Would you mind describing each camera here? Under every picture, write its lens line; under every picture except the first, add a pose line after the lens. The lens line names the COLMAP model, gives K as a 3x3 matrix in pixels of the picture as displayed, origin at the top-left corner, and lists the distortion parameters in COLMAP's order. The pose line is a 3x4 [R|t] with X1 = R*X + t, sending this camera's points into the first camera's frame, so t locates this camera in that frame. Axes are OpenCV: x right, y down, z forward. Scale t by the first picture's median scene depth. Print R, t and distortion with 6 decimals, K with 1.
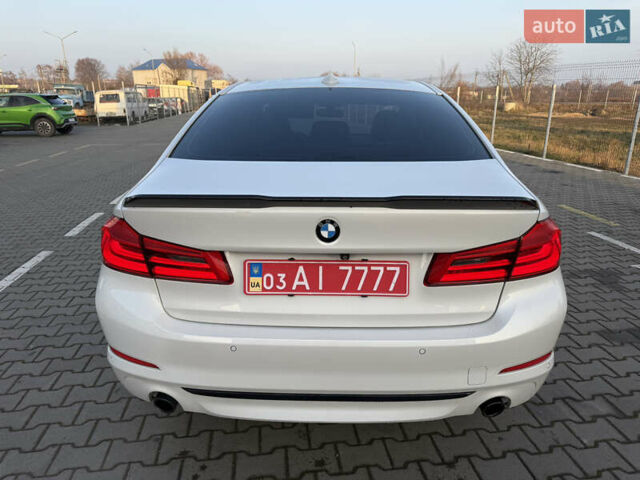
lens RADIAL K [[446.1, 0, 320.0], [0, 446.1, 240.0], [0, 0, 1]] dist [0.054163, -0.053361]
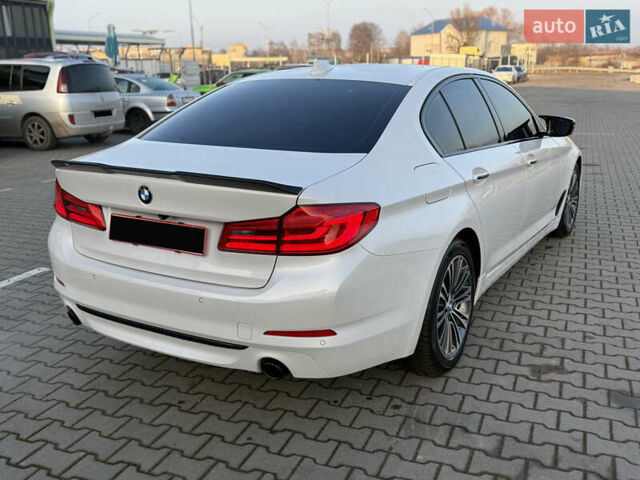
lens RADIAL K [[640.1, 0, 320.0], [0, 640.1, 240.0], [0, 0, 1]] dist [0.008967, -0.035554]
pose [[0.869283, 0.116460, -0.480400, 0.068838], [-0.137823, 0.990413, -0.009291, 0.002884], [0.474712, 0.074286, 0.877001, -0.020411]]
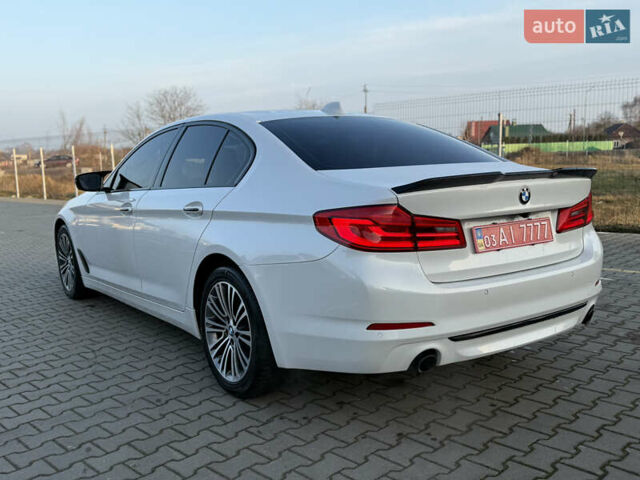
lens RADIAL K [[640.1, 0, 320.0], [0, 640.1, 240.0], [0, 0, 1]] dist [0.008967, -0.035554]
pose [[0.796664, -0.097817, 0.596455, -0.087457], [0.207164, 0.971234, -0.117423, 0.011103], [-0.567811, 0.217111, 0.794011, -0.012443]]
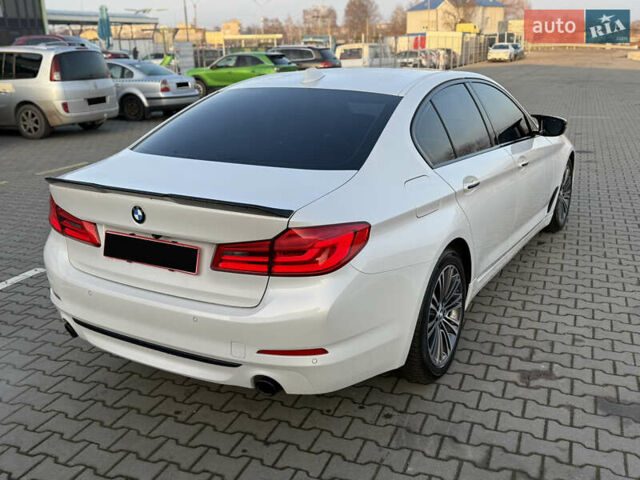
lens RADIAL K [[640.1, 0, 320.0], [0, 640.1, 240.0], [0, 0, 1]] dist [0.008967, -0.035554]
pose [[0.872423, 0.125637, -0.472327, 0.069561], [-0.130172, 0.991219, 0.023222, -0.003001], [0.471098, 0.041224, 0.881117, -0.021650]]
